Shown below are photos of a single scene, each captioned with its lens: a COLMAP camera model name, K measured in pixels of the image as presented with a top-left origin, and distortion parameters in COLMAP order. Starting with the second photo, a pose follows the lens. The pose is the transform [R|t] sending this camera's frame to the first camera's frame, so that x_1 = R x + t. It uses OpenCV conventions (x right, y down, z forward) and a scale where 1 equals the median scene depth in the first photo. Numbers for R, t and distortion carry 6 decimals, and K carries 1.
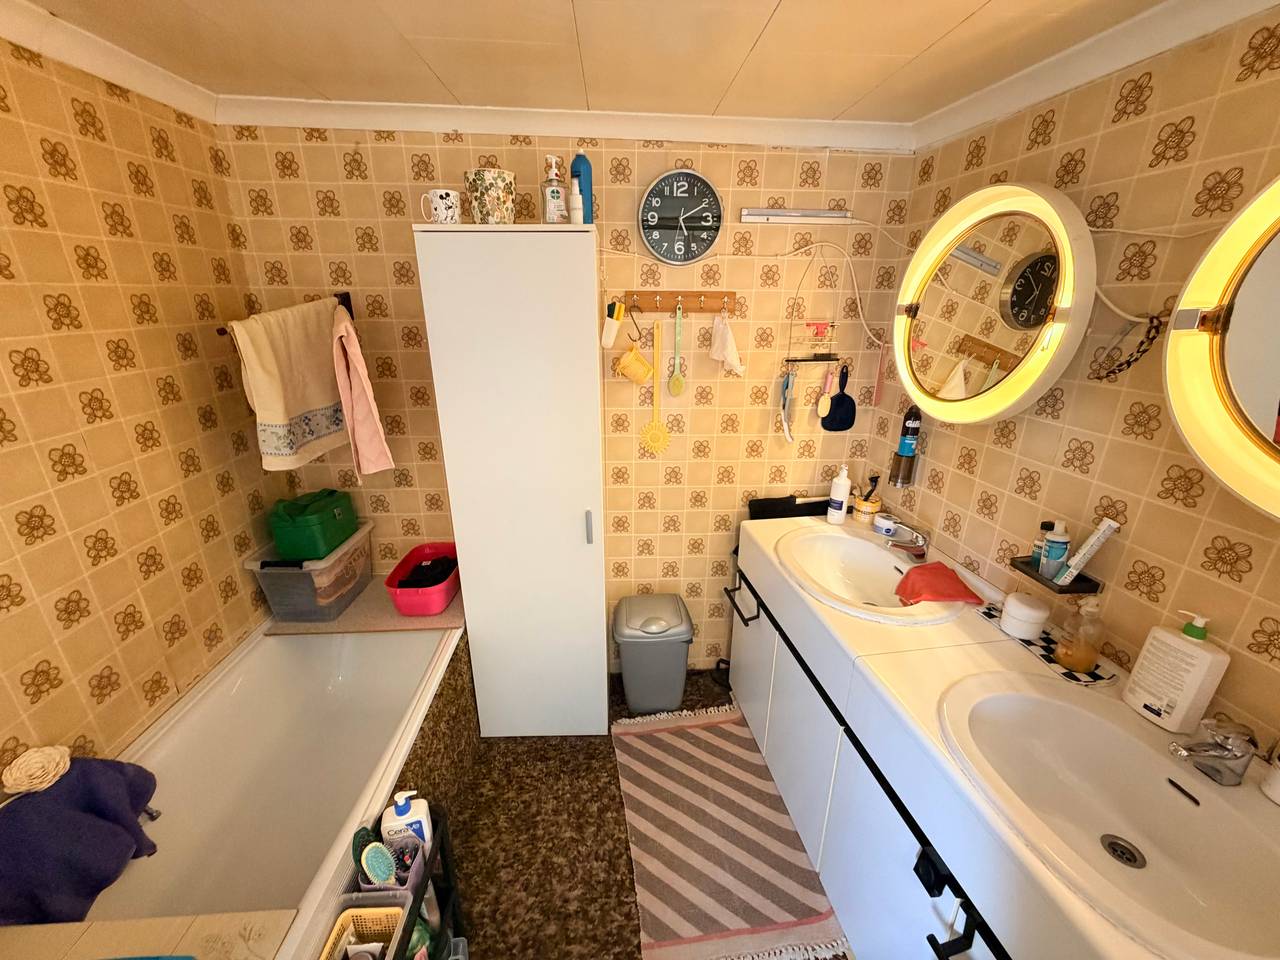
lens RADIAL K [[515.3, 0, 636.8], [0, 515.3, 482.3], [0, 0, 1]] dist [0.002761, 0.000361]
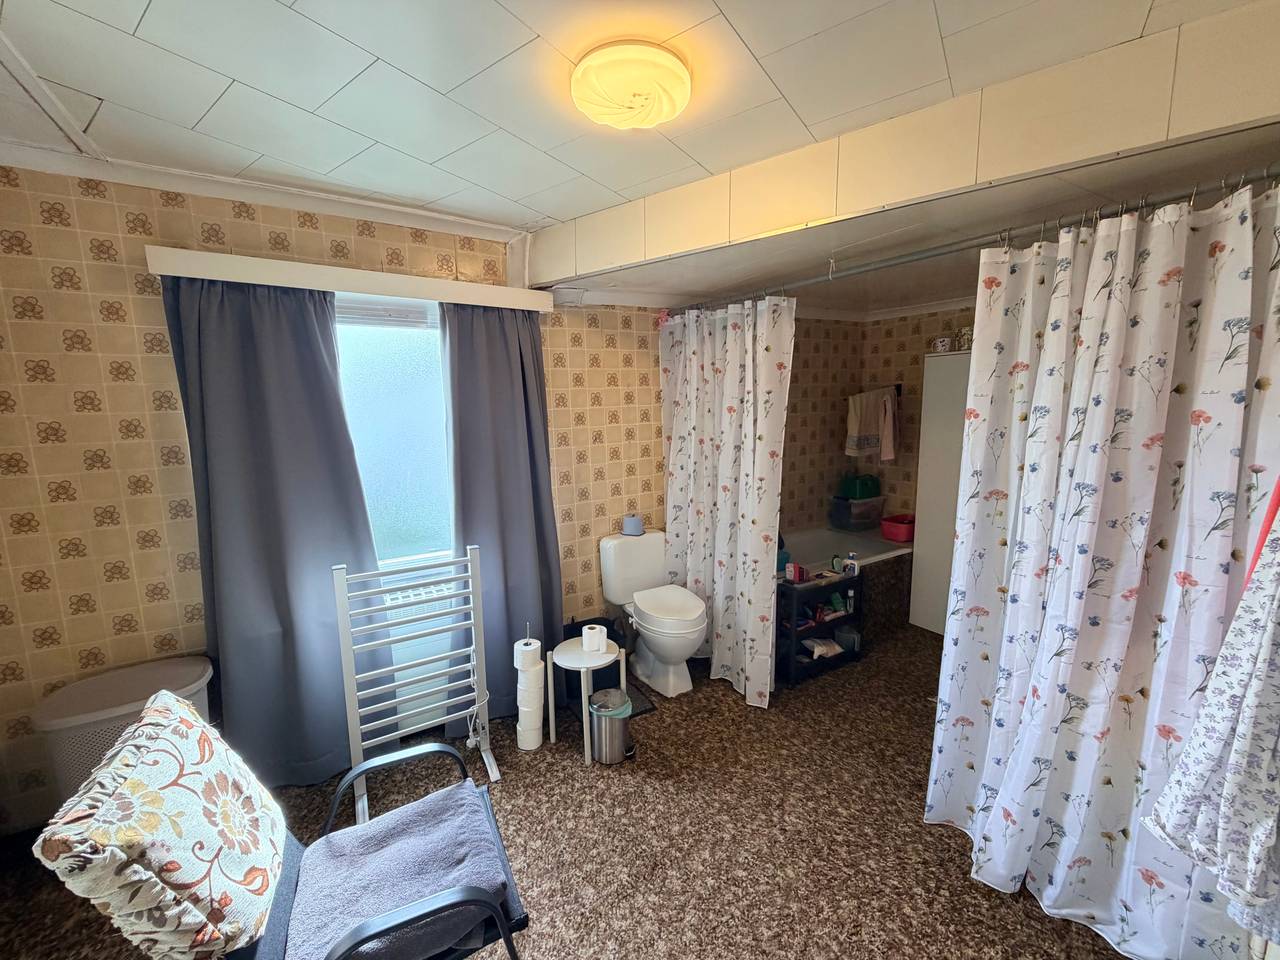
lens RADIAL K [[515.3, 0, 638.8], [0, 515.3, 478.7], [0, 0, 1]] dist [0.002761, 0.000361]
pose [[0.483143, 0.117962, -0.867559, 0.892951], [-0.276235, 0.960810, -0.023194, 0.391398], [0.830823, 0.250856, 0.496794, -0.949685]]
